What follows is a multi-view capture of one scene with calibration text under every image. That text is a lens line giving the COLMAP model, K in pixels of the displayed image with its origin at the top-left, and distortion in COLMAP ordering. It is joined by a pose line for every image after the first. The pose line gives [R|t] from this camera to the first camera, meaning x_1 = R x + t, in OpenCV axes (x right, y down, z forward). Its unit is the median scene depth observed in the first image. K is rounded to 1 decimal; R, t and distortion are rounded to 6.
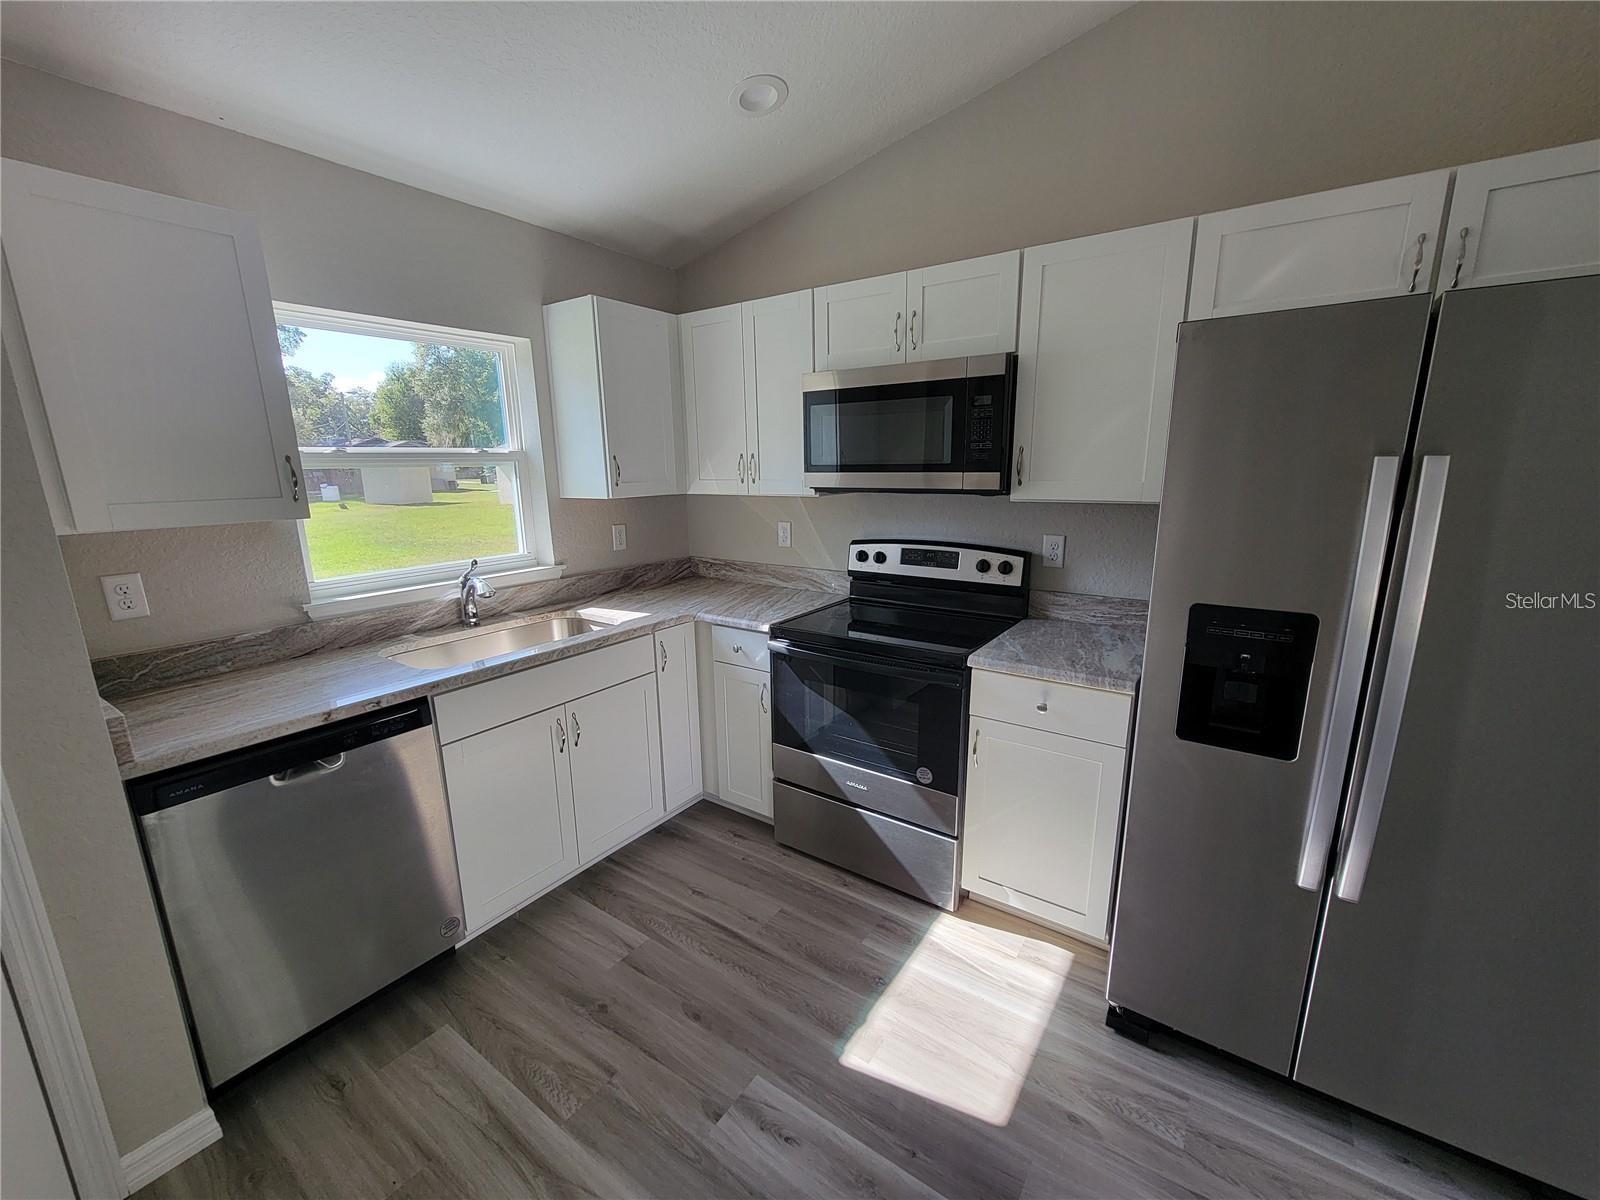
lens RADIAL K [[648.4, 0, 794.2], [0, 648.4, 605.4], [0, 0, 1]] dist [-0.023297, -0.000786]
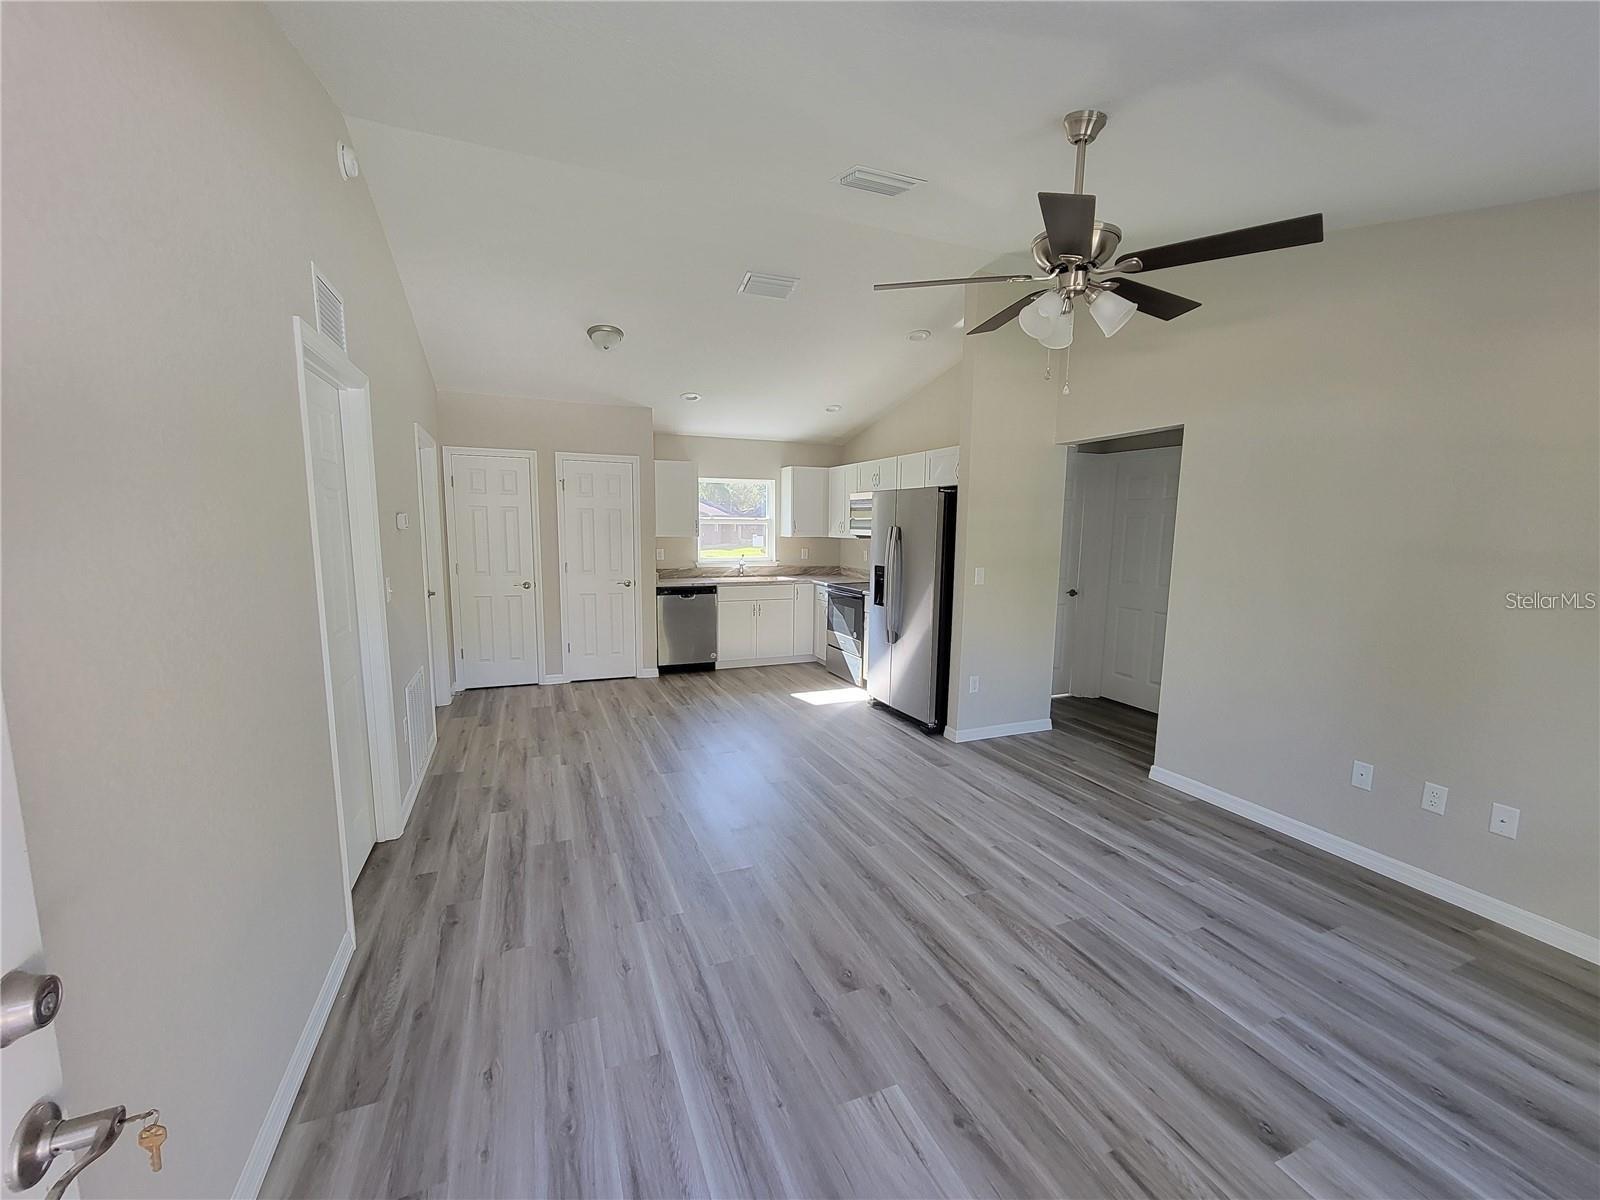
lens RADIAL K [[648.4, 0, 796.7], [0, 648.4, 604.0], [0, 0, 1]] dist [-0.023297, -0.000786]
pose [[0.838031, 0.088546, -0.538390, 1.292022], [-0.135110, 0.989690, -0.047536, 0.252419], [0.528630, 0.112578, 0.841354, -1.325703]]
